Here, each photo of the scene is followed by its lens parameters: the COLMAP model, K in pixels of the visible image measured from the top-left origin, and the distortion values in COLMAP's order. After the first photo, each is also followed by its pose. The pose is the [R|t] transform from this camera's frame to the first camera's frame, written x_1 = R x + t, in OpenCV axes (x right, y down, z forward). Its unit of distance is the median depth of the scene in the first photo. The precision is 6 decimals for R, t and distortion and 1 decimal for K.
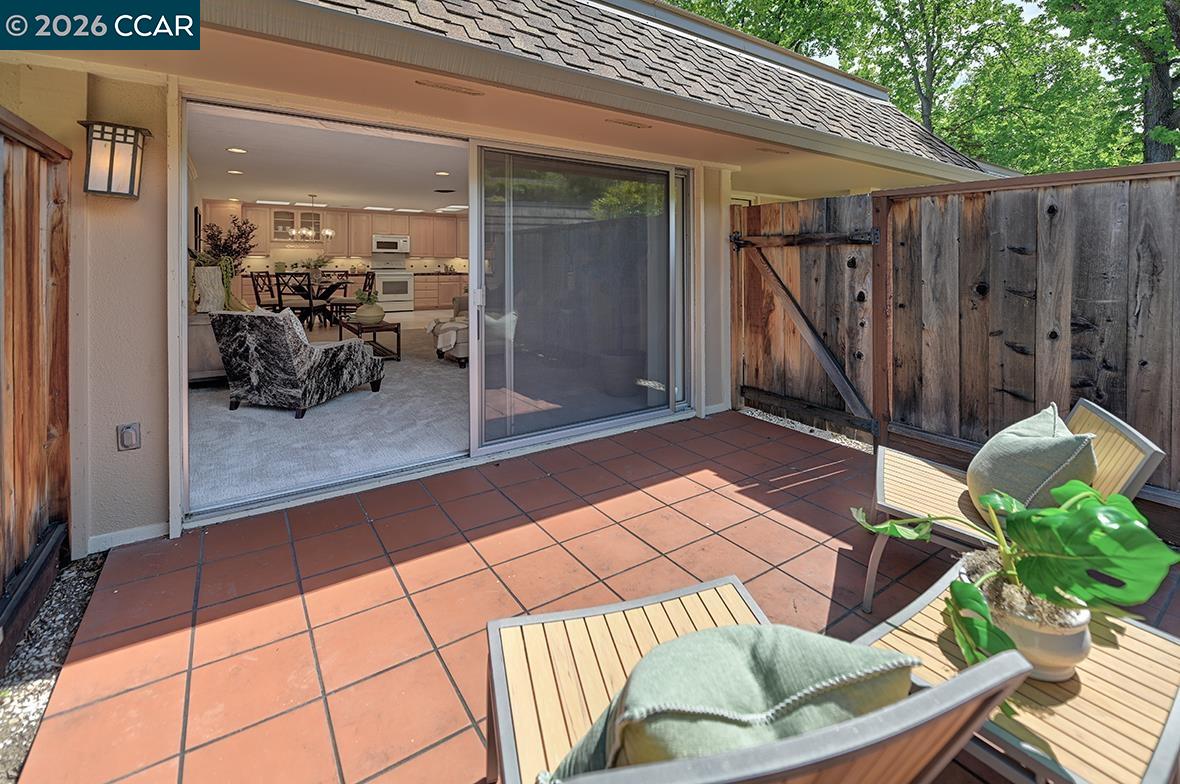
lens RADIAL K [[519.7, 0, 665.9], [0, 519.7, 249.9], [0, 0, 1]] dist [-0.010790, -0.000278]
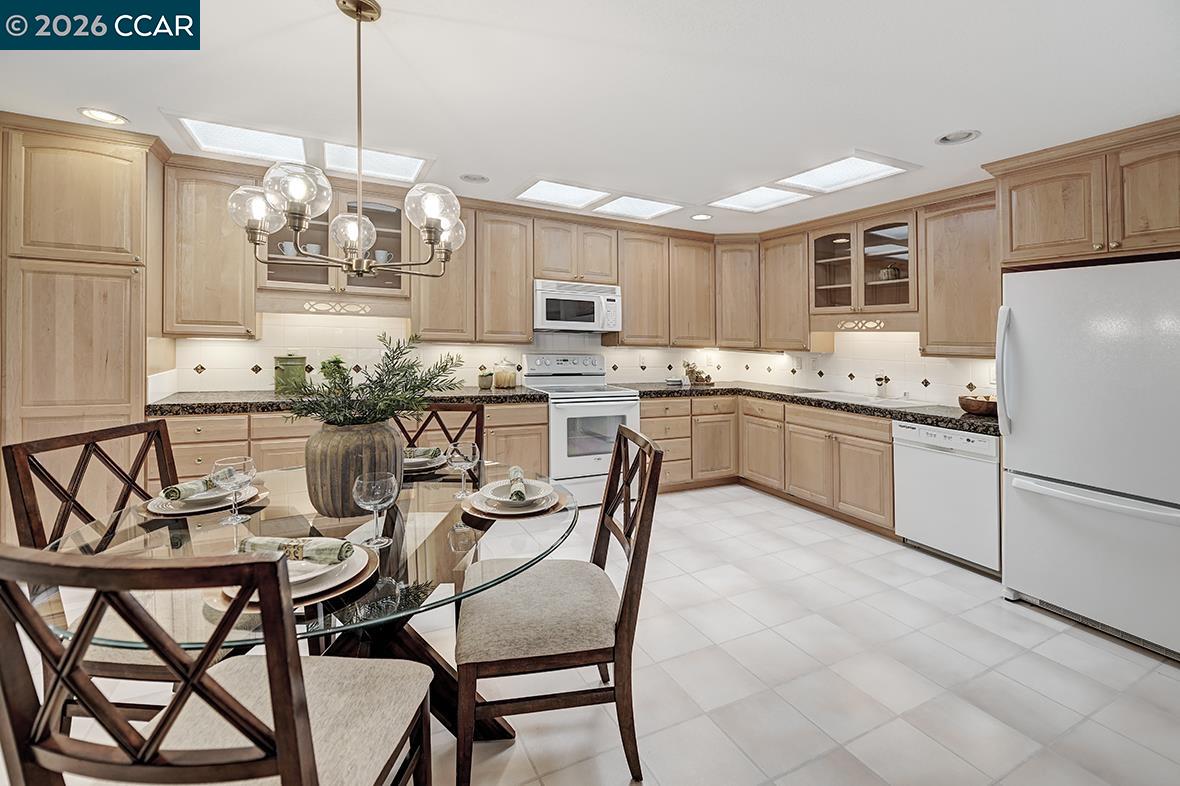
lens RADIAL K [[509.9, 0, 582.3], [0, 509.9, 326.6], [0, 0, 1]] dist [-0.004084, 0.000650]
pose [[0.971019, 0.016128, -0.238459, -0.496349], [-0.018065, 0.999819, -0.005940, 0.004358], [0.238320, 0.010075, 0.971135, 0.739158]]
